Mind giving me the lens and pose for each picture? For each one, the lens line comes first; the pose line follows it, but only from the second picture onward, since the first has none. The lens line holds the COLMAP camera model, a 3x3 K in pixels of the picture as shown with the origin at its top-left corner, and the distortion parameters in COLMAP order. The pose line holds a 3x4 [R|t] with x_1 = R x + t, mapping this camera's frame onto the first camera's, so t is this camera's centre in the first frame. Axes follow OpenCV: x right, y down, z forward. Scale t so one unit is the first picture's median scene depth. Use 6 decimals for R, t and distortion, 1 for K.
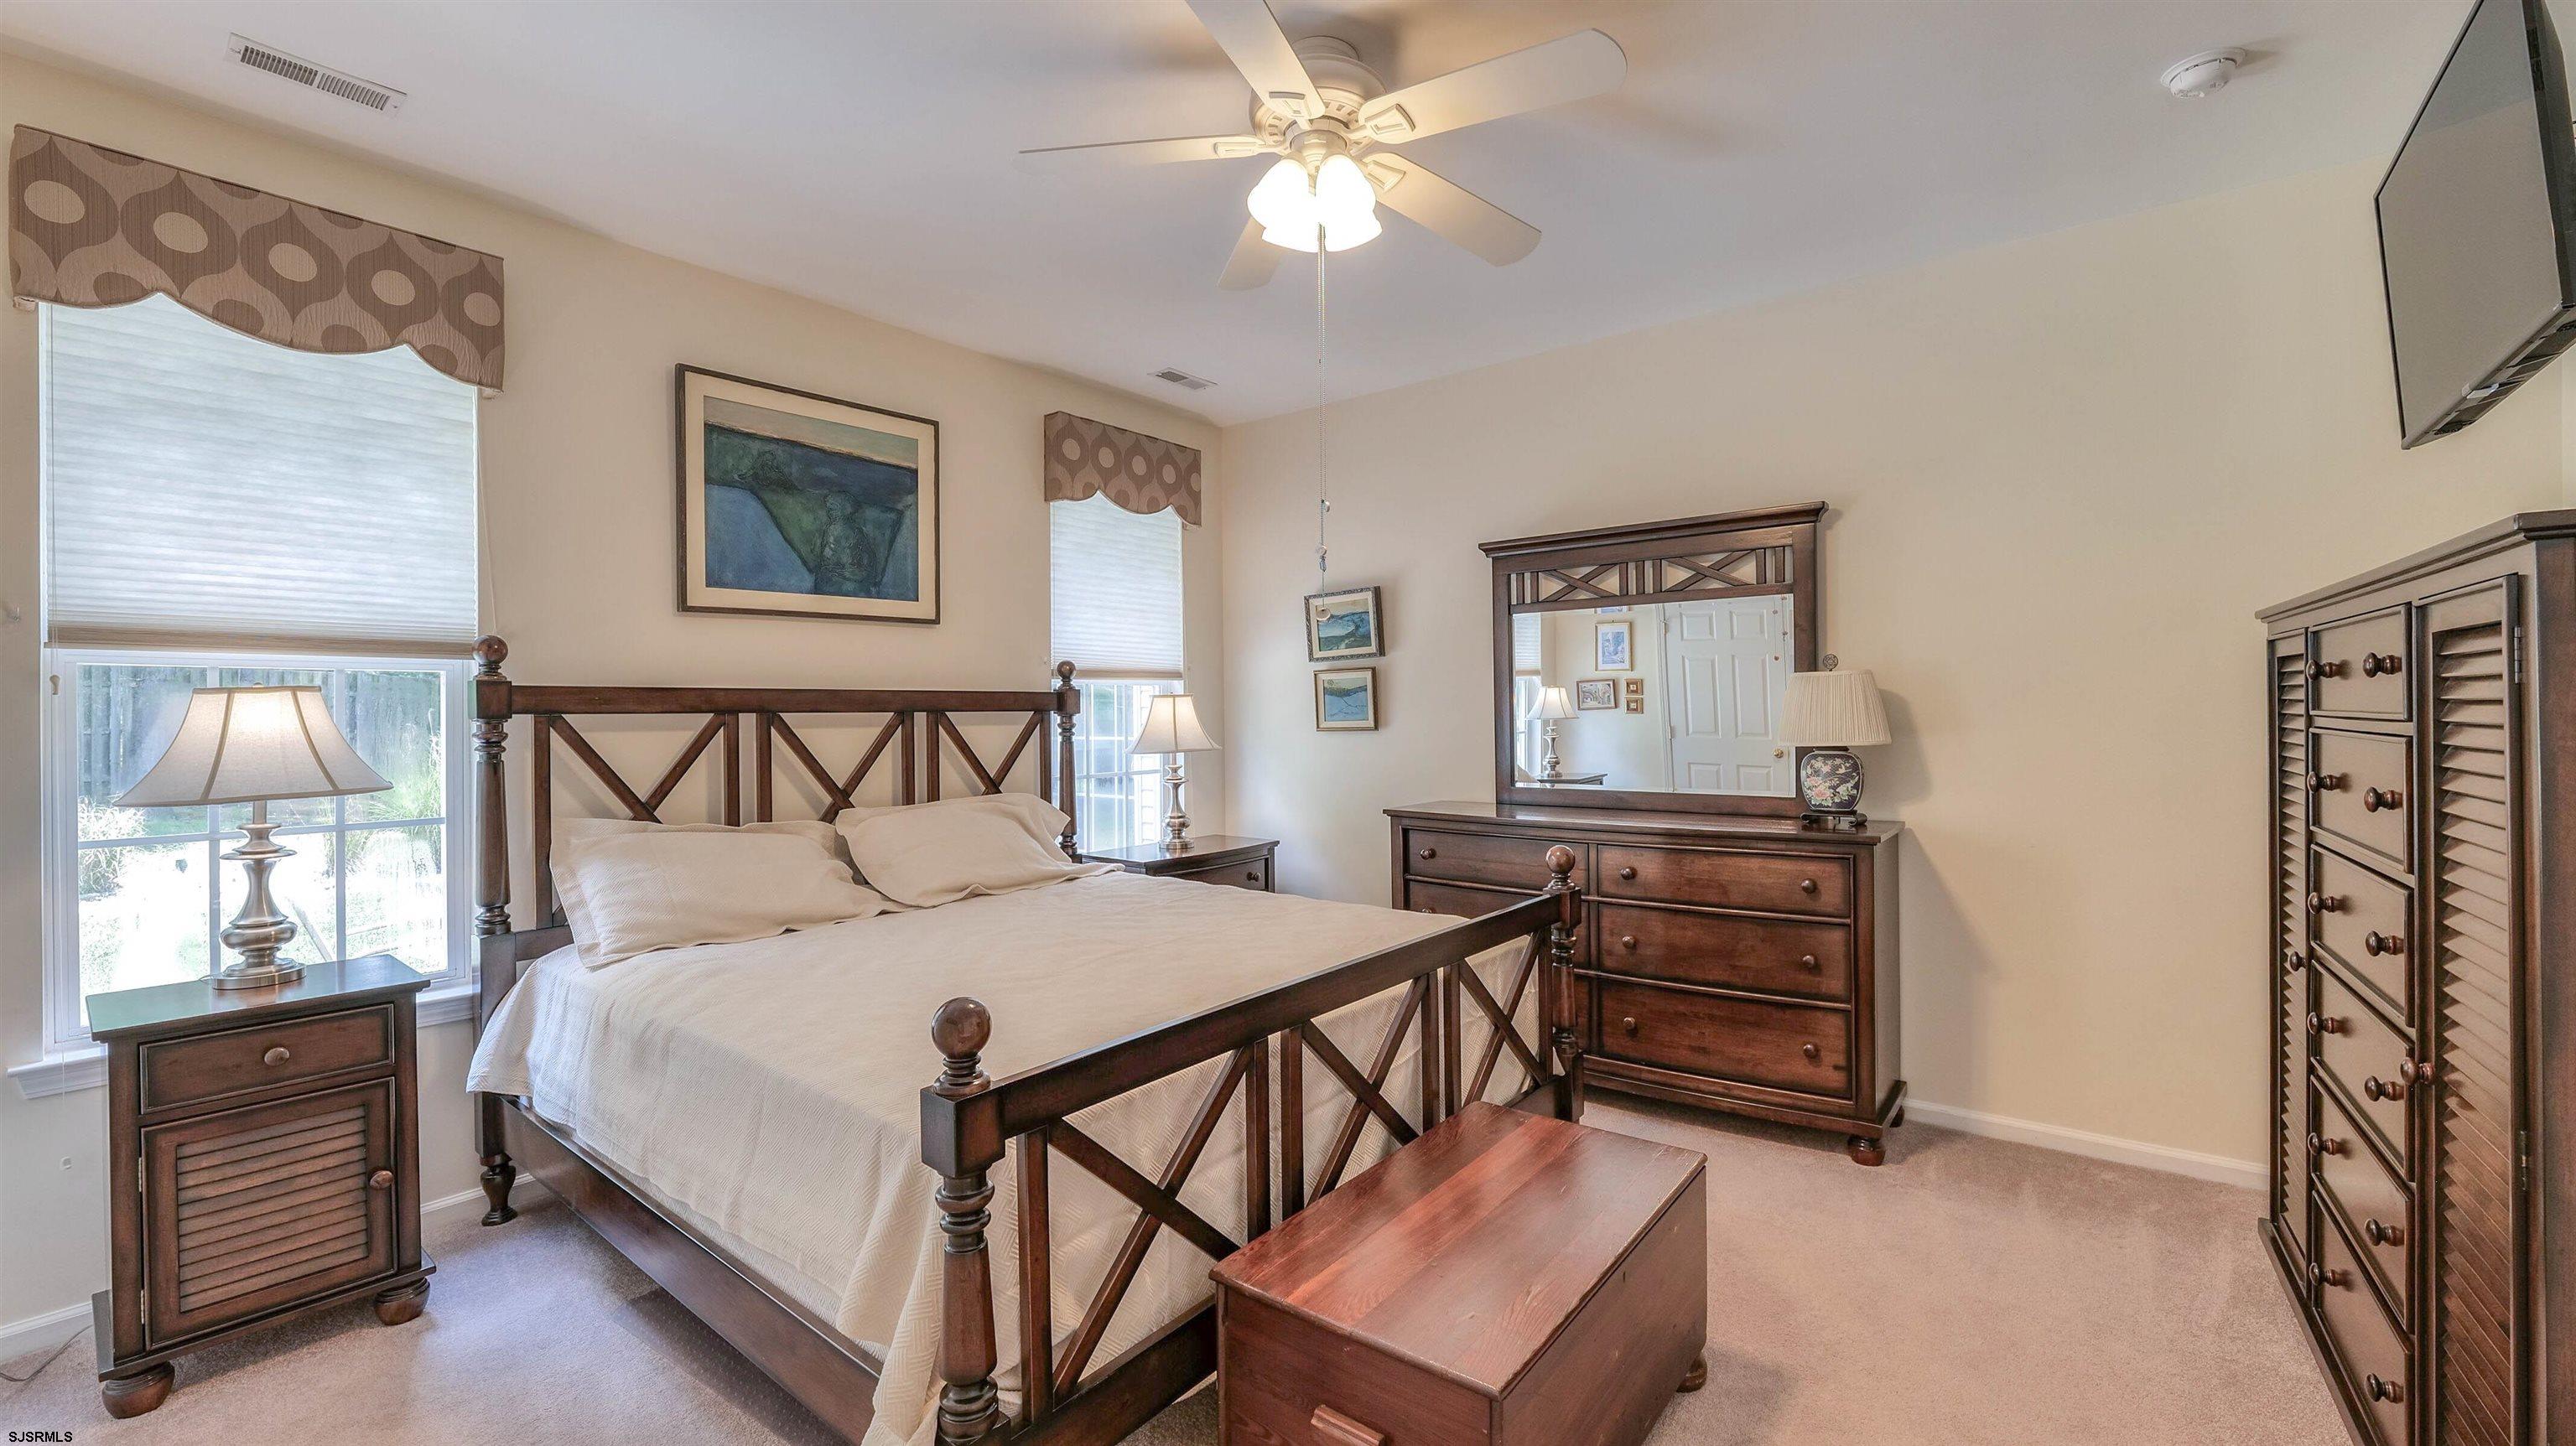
lens RADIAL K [[1044.7, 0, 1269.6], [0, 1044.7, 717.5], [0, 0, 1]] dist [-0.011709, -0.000119]
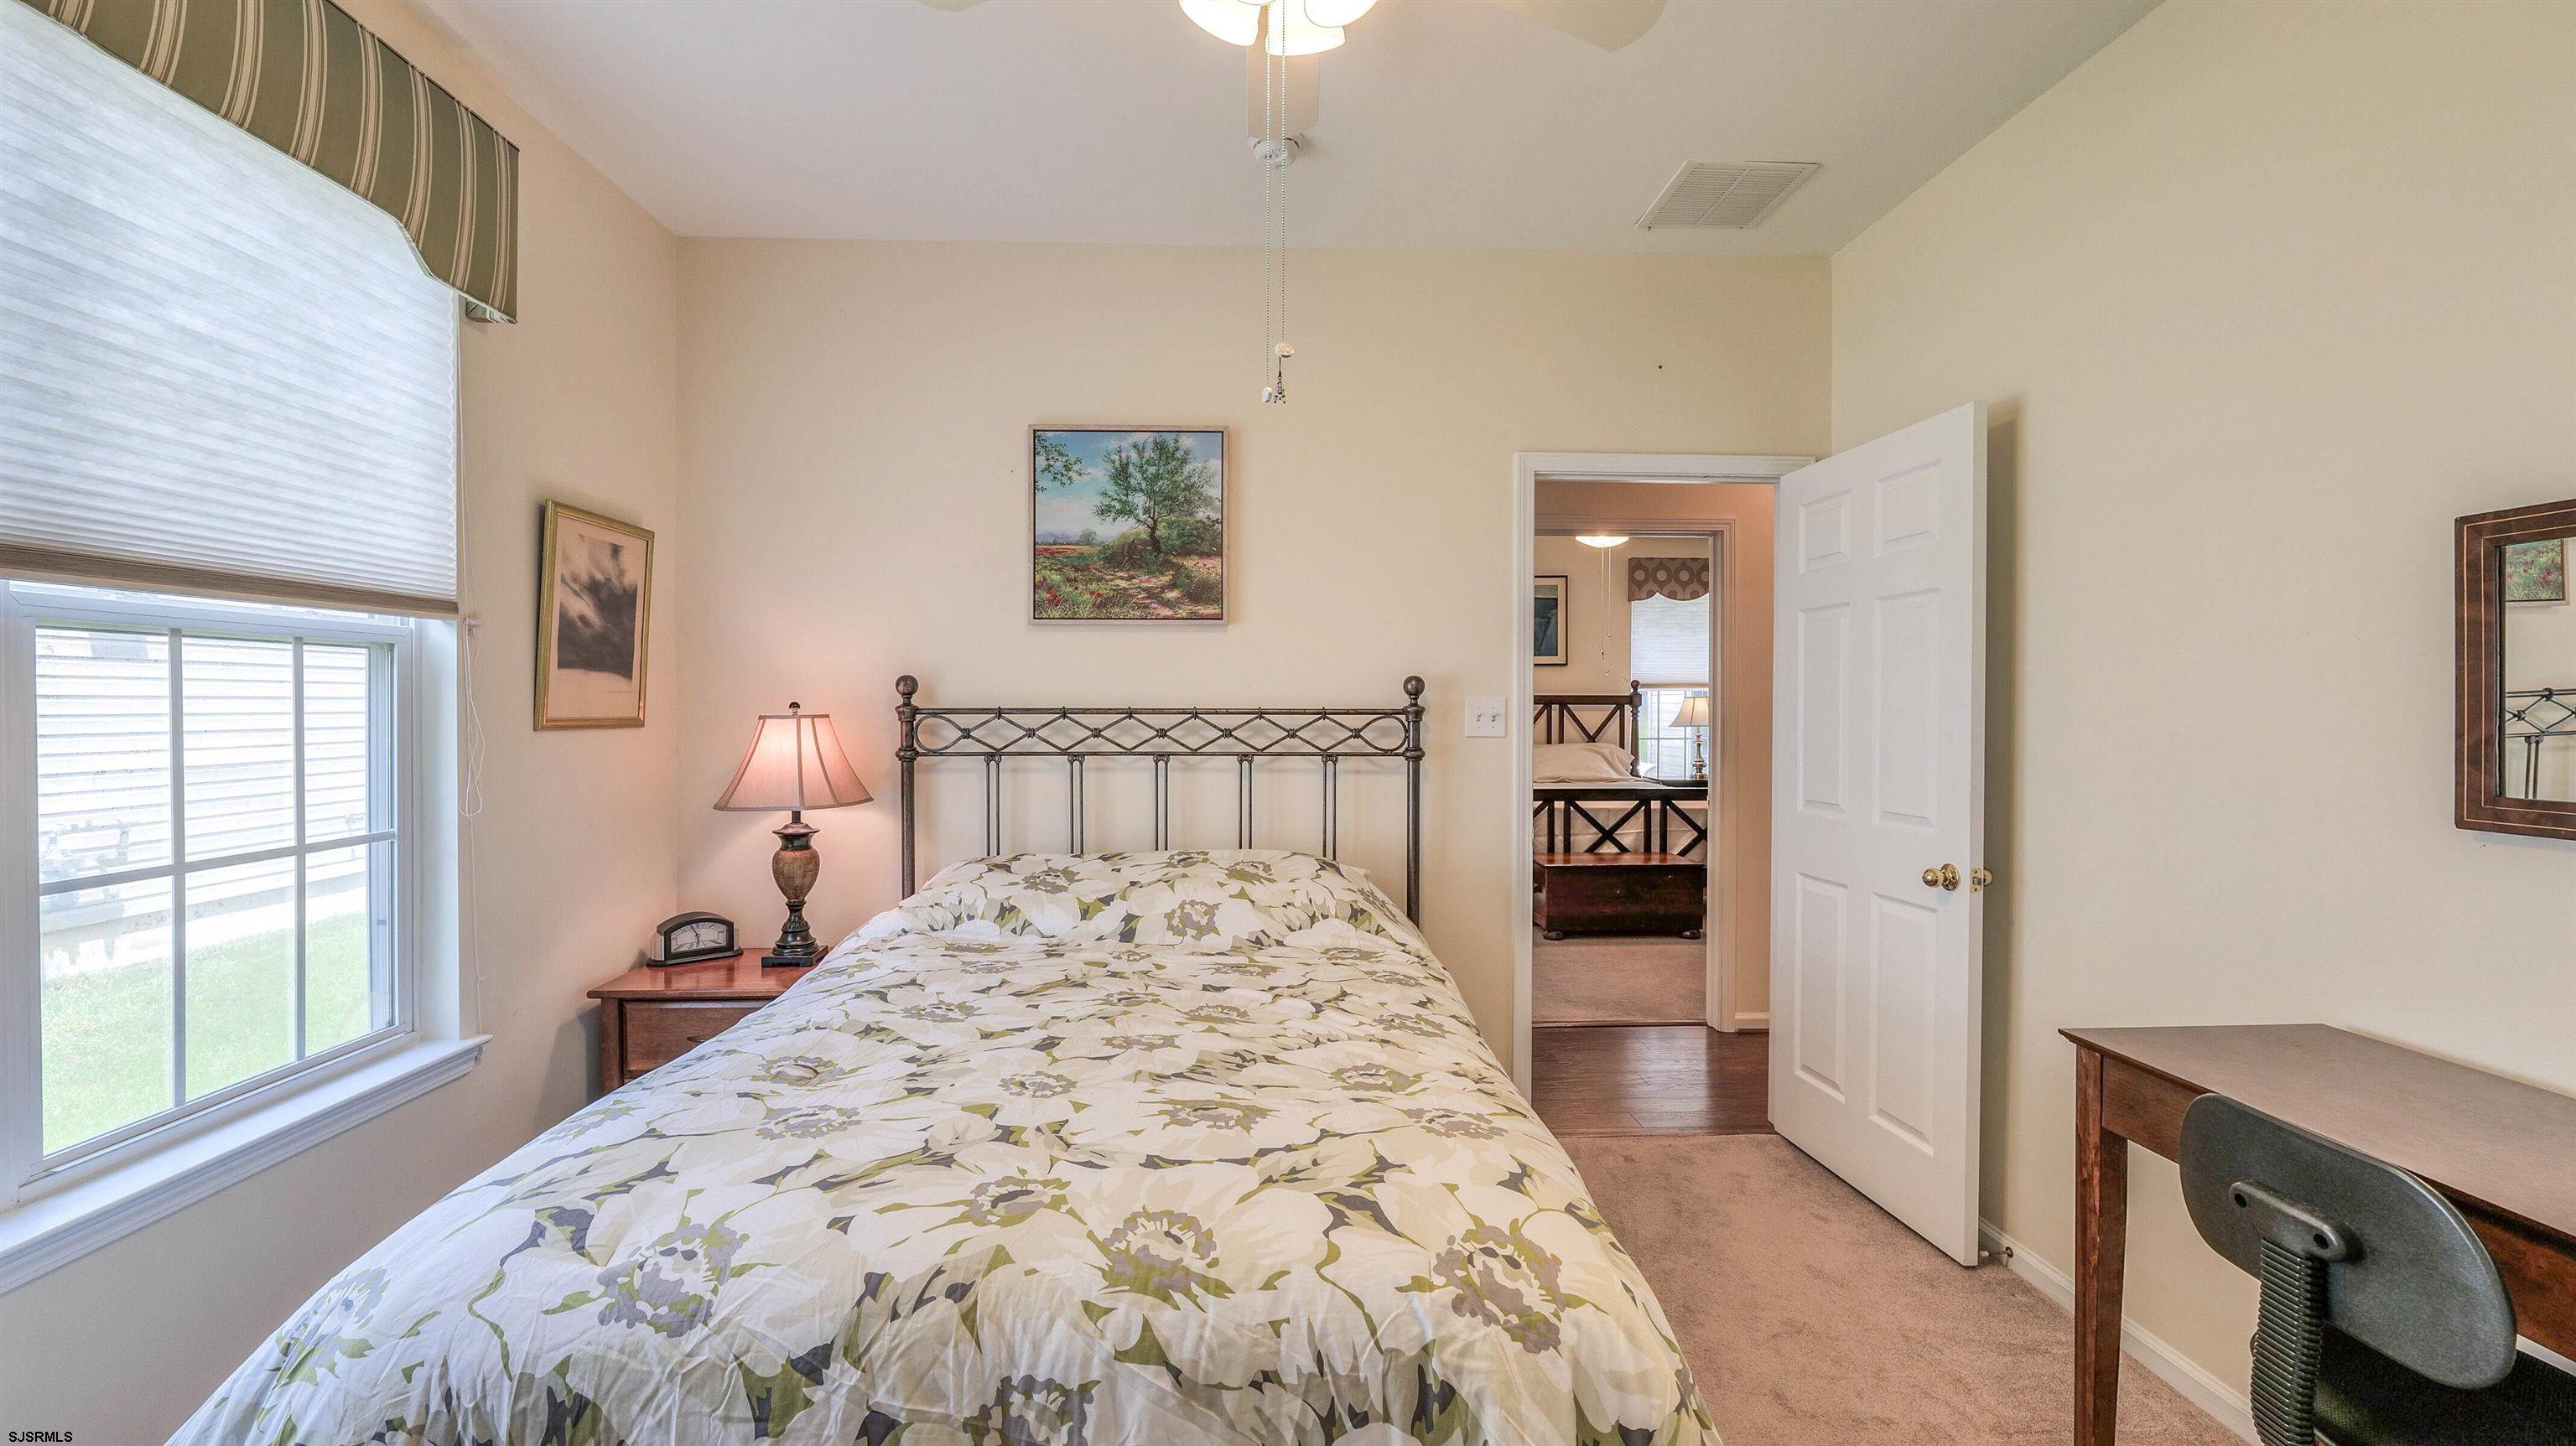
lens RADIAL K [[1044.7, 0, 1275.5], [0, 1044.7, 715.3], [0, 0, 1]] dist [-0.011709, -0.000119]
pose [[0.656171, 0.015978, -0.754443, 1.145218], [-0.012150, 0.999870, 0.010608, 0.002124], [0.754515, 0.002206, 0.656279, -1.119390]]
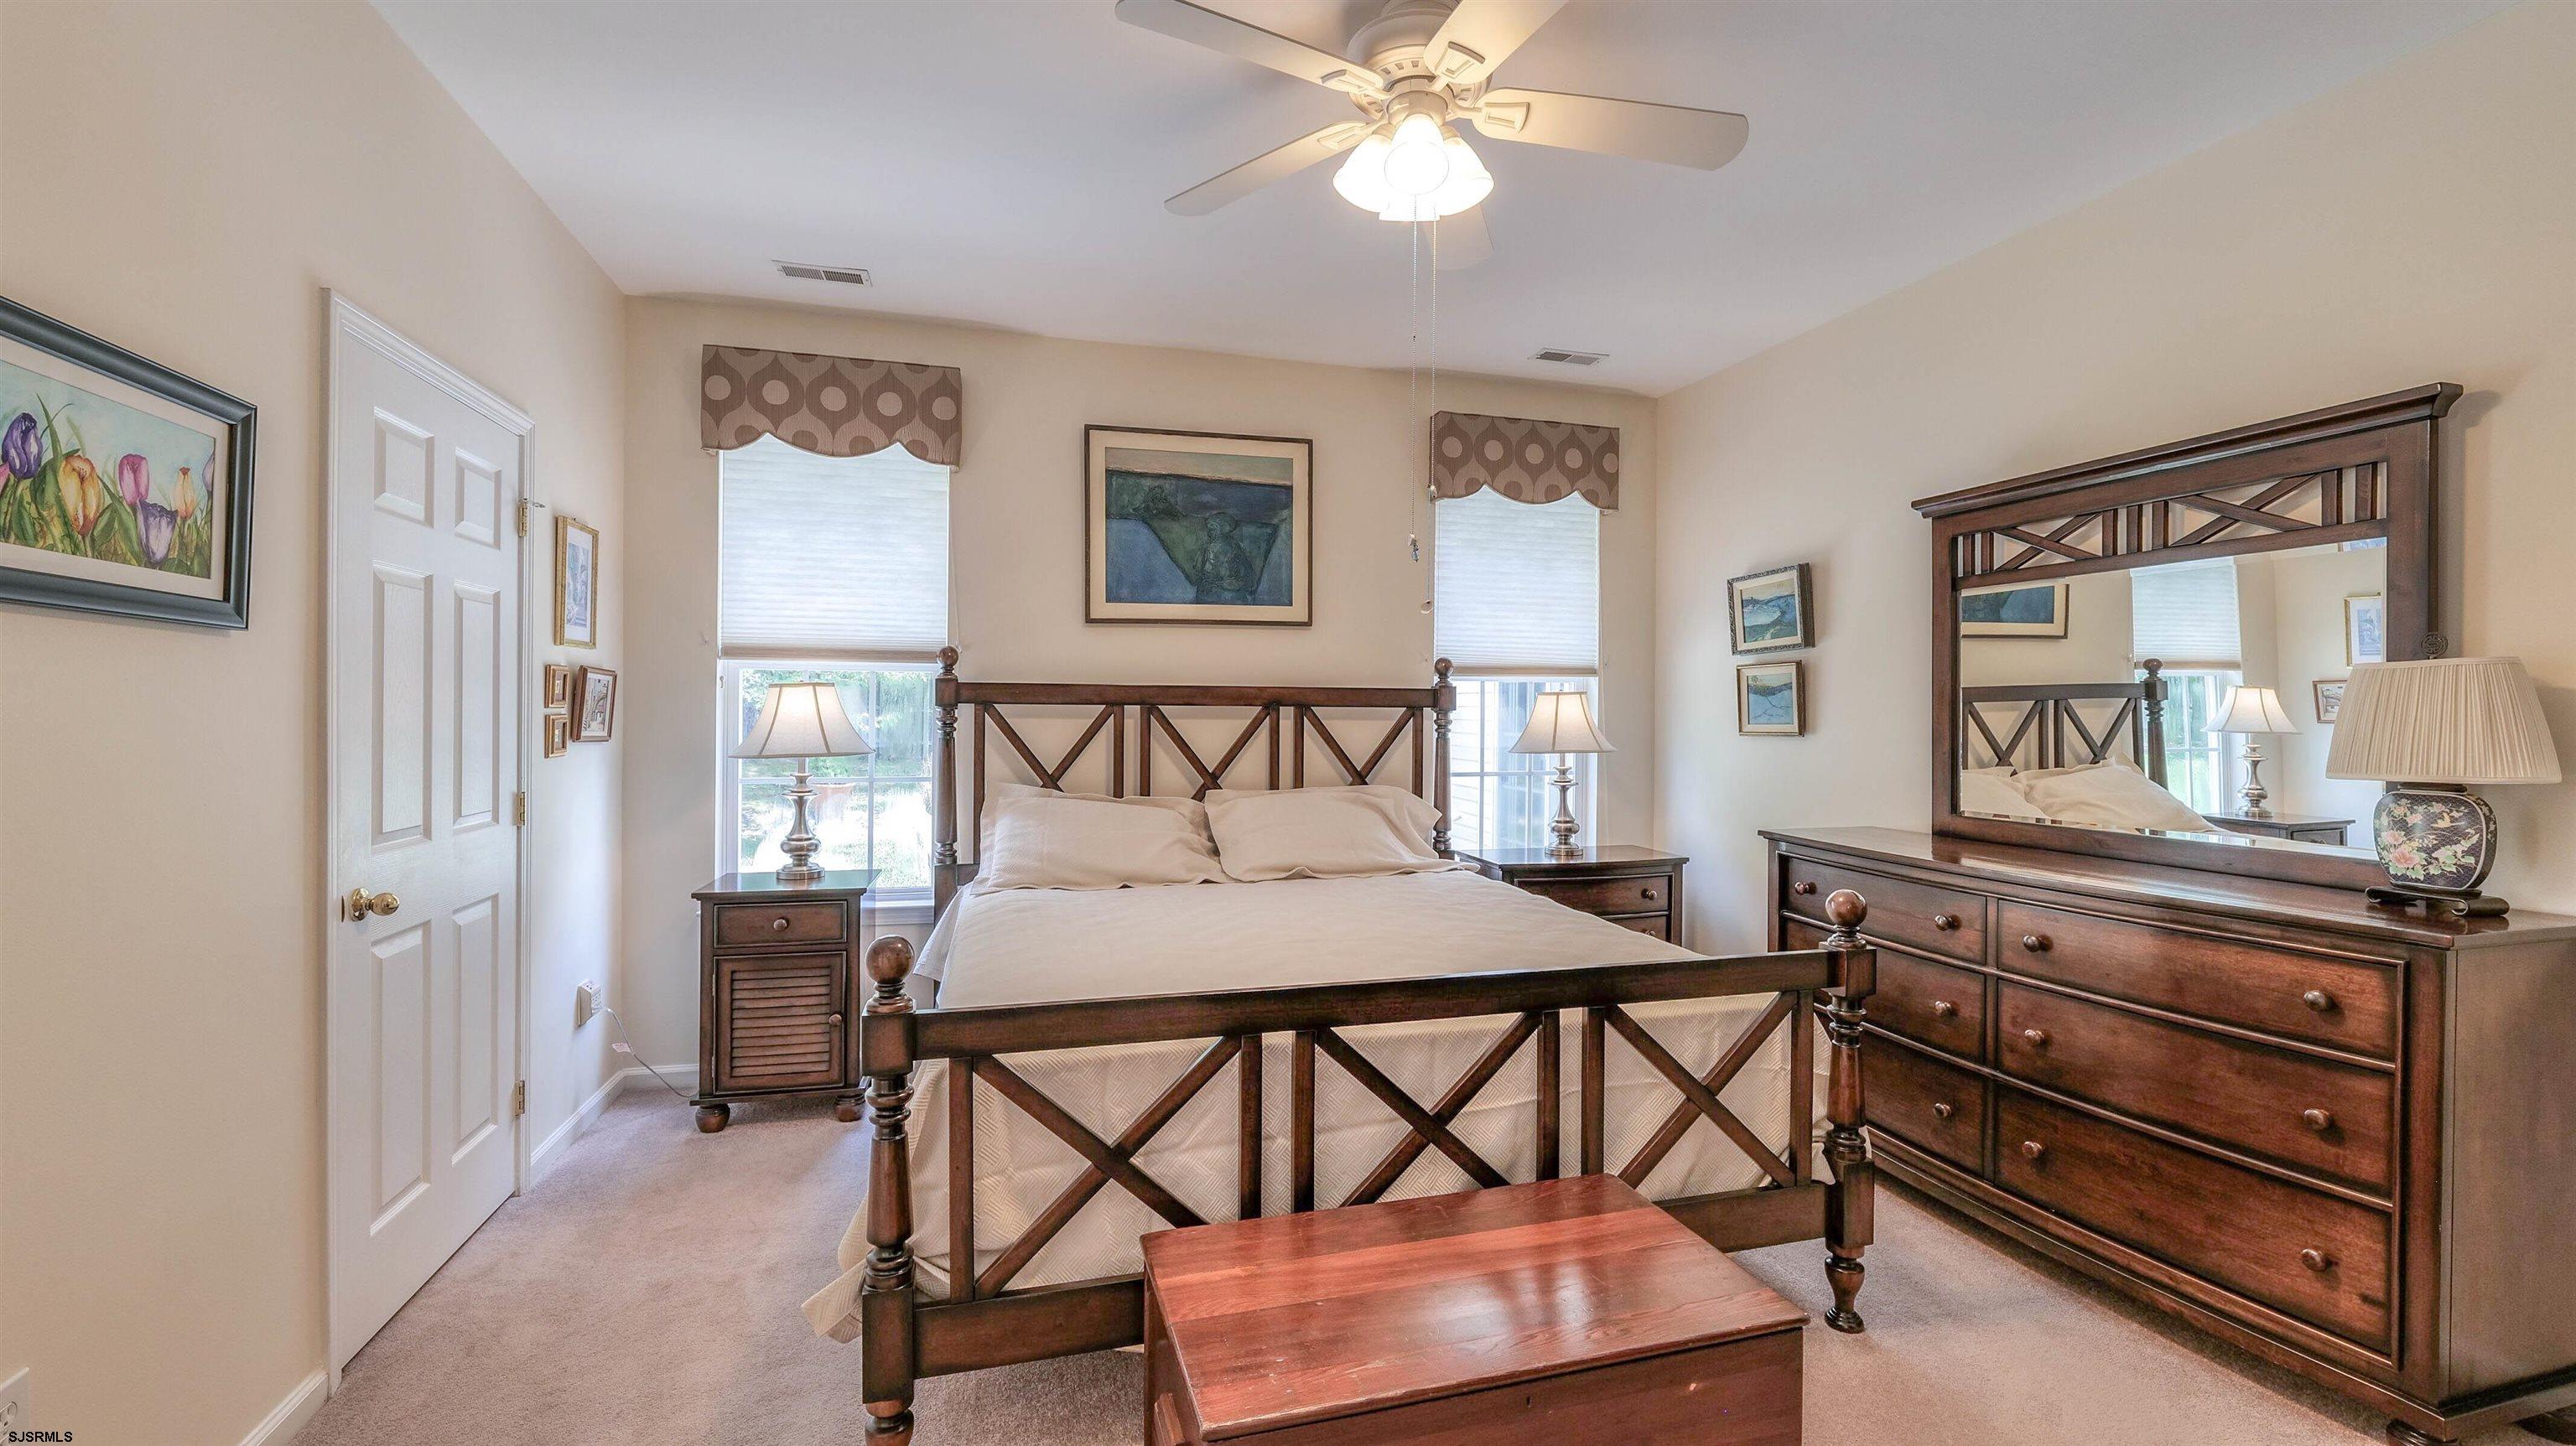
lens RADIAL K [[1044.7, 0, 1271.5], [0, 1044.7, 716.3], [0, 0, 1]] dist [-0.011709, -0.000119]
pose [[0.811280, 0.019102, -0.584346, 0.341111], [-0.017910, 0.999809, 0.007817, -0.003710], [0.584383, 0.004124, 0.811467, 0.110997]]
